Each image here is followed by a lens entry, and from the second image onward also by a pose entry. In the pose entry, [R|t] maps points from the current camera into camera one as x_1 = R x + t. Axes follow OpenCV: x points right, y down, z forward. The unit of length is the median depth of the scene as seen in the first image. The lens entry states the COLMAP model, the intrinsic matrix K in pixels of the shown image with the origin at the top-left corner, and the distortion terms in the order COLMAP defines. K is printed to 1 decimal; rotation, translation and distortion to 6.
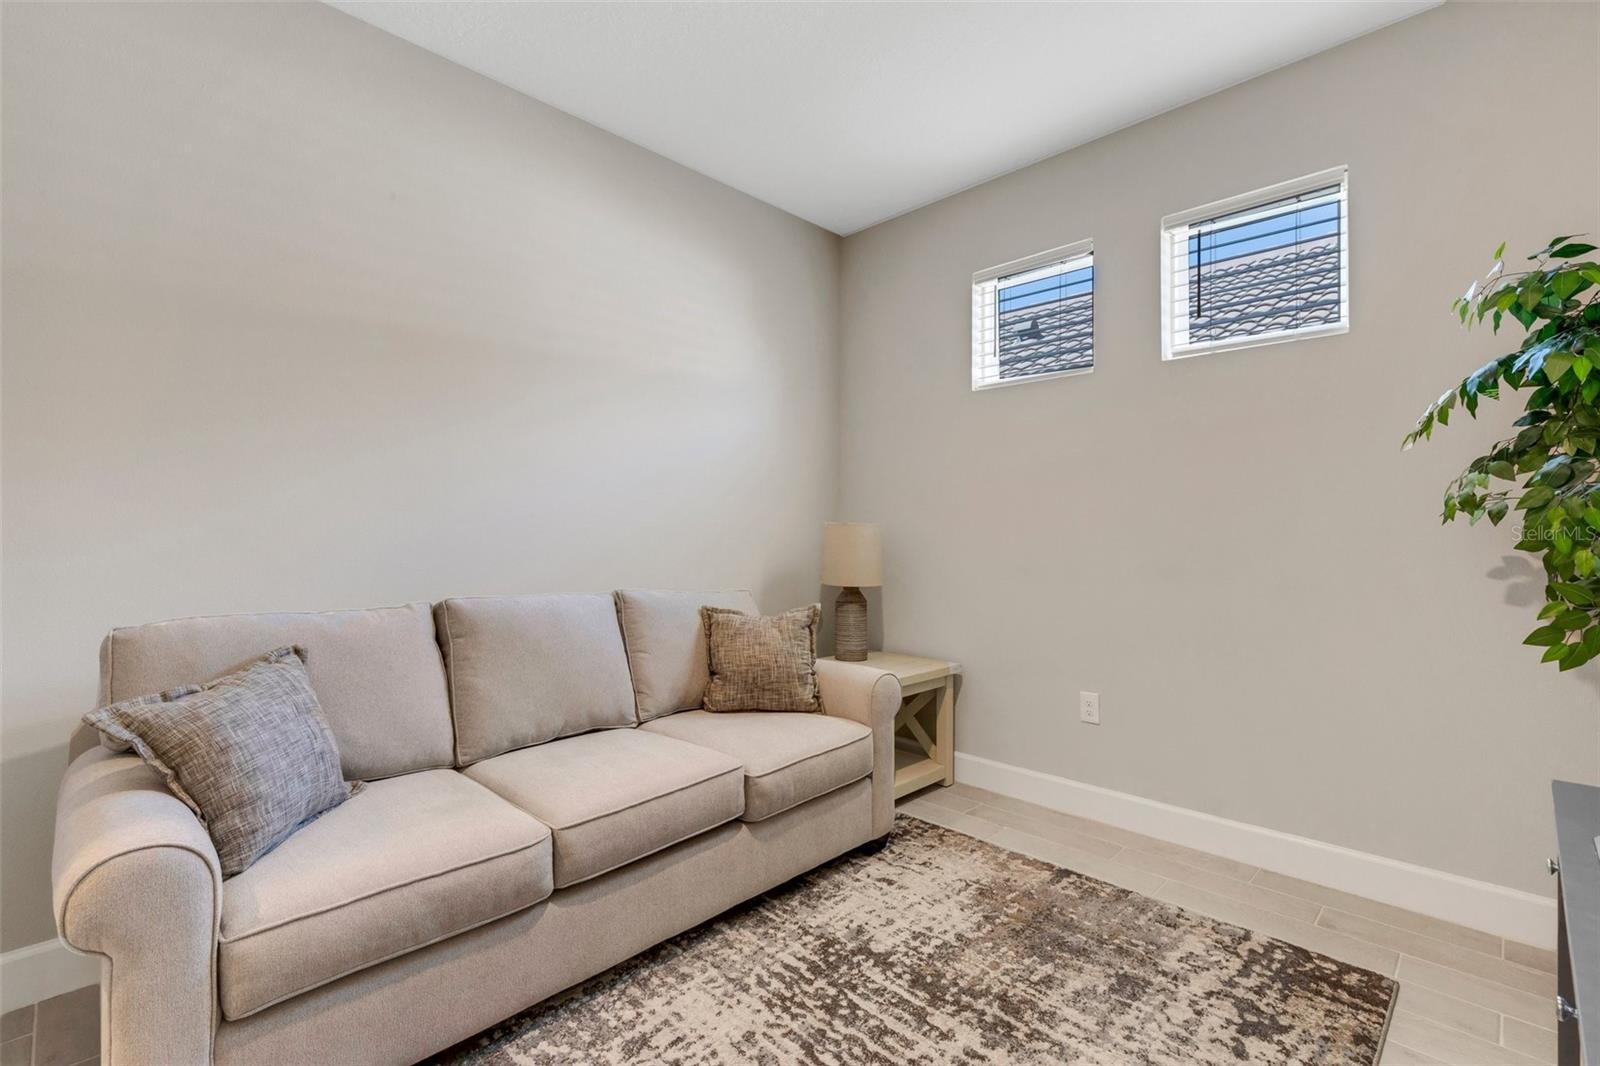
lens RADIAL K [[718.6, 0, 810.8], [0, 718.6, 534.2], [0, 0, 1]] dist [0.002072, 0.000350]
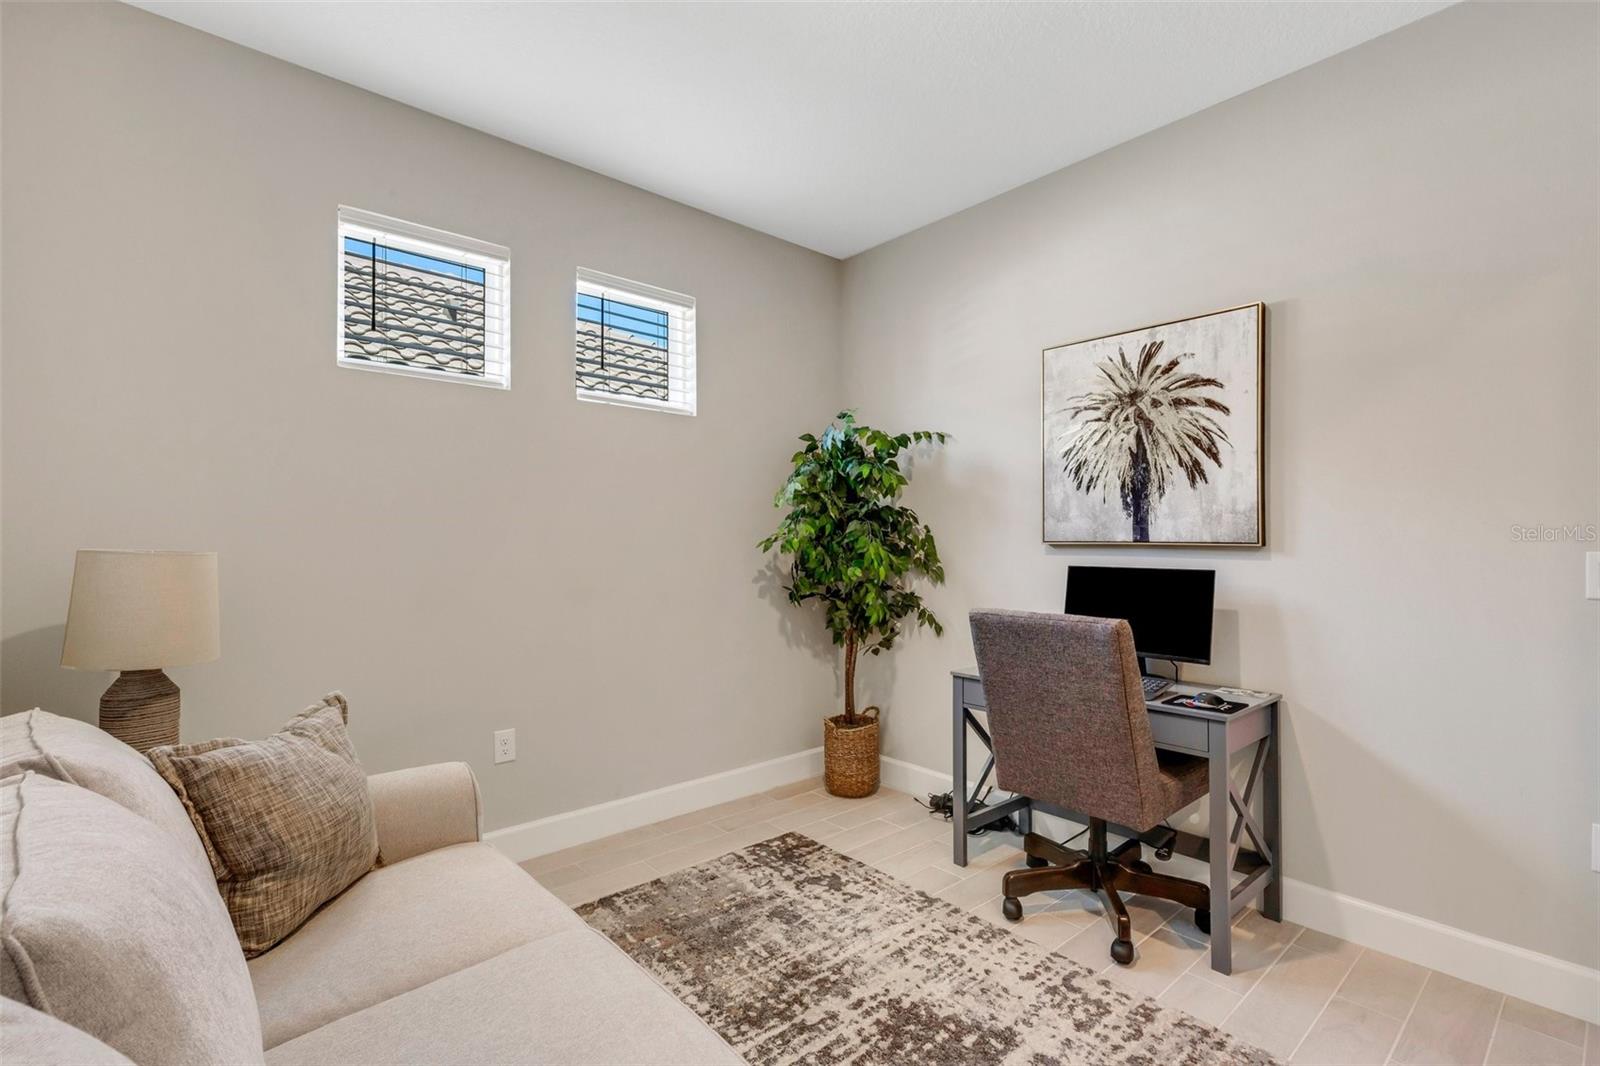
lens RADIAL K [[734.4, 0, 809.7], [0, 734.4, 529.9], [0, 0, 1]] dist [0.000320, 0.000081]
pose [[0.075341, 0.009998, 0.997108, -0.874050], [-0.000290, 0.999950, -0.010005, -0.052352], [-0.997158, 0.000465, 0.075340, 0.847941]]
